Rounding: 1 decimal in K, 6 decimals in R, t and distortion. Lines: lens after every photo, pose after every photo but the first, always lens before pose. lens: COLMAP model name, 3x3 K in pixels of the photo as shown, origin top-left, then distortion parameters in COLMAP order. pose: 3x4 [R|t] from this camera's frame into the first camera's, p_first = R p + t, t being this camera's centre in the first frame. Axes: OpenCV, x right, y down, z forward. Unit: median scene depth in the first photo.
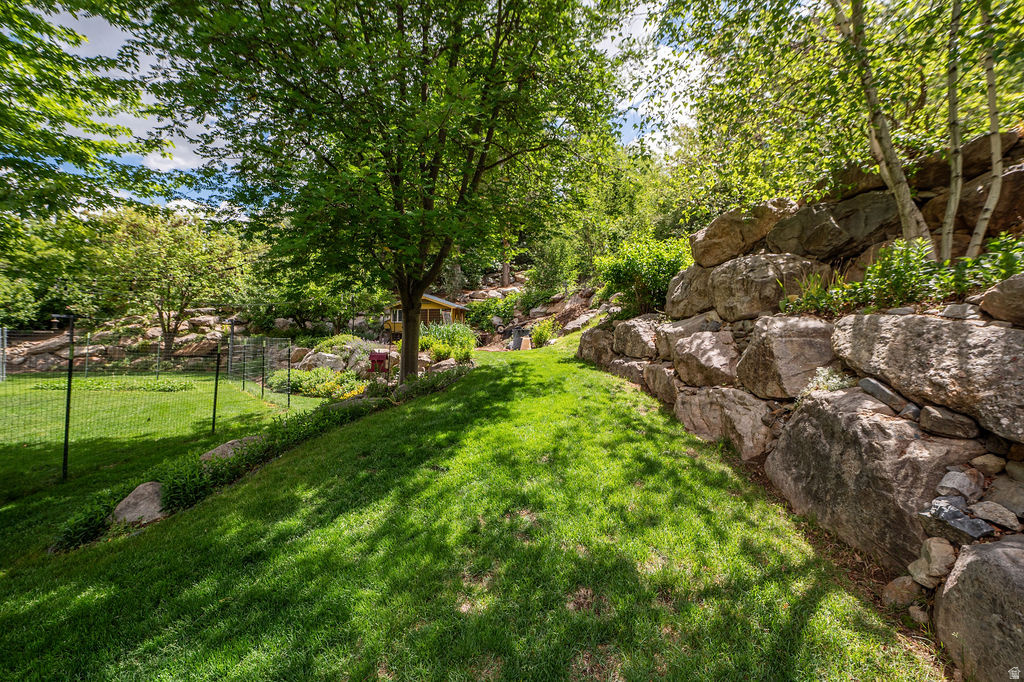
lens RADIAL K [[407.3, 0, 511.1], [0, 407.3, 341.5], [0, 0, 1]] dist [-0.009169, -0.000791]
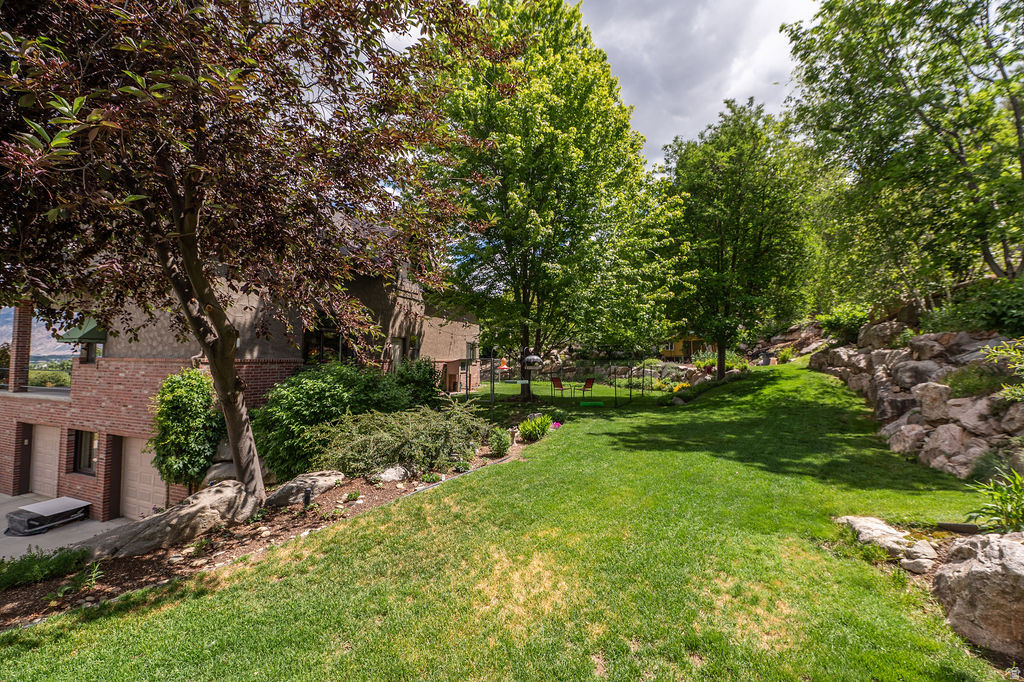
lens RADIAL K [[407.3, 0, 513.2], [0, 407.3, 337.0], [0, 0, 1]] dist [-0.009169, -0.000791]
pose [[0.878879, -0.047136, -0.474710, -0.118027], [0.014726, 0.997313, -0.071764, 0.008532], [0.476817, 0.056081, 0.877212, -1.075662]]
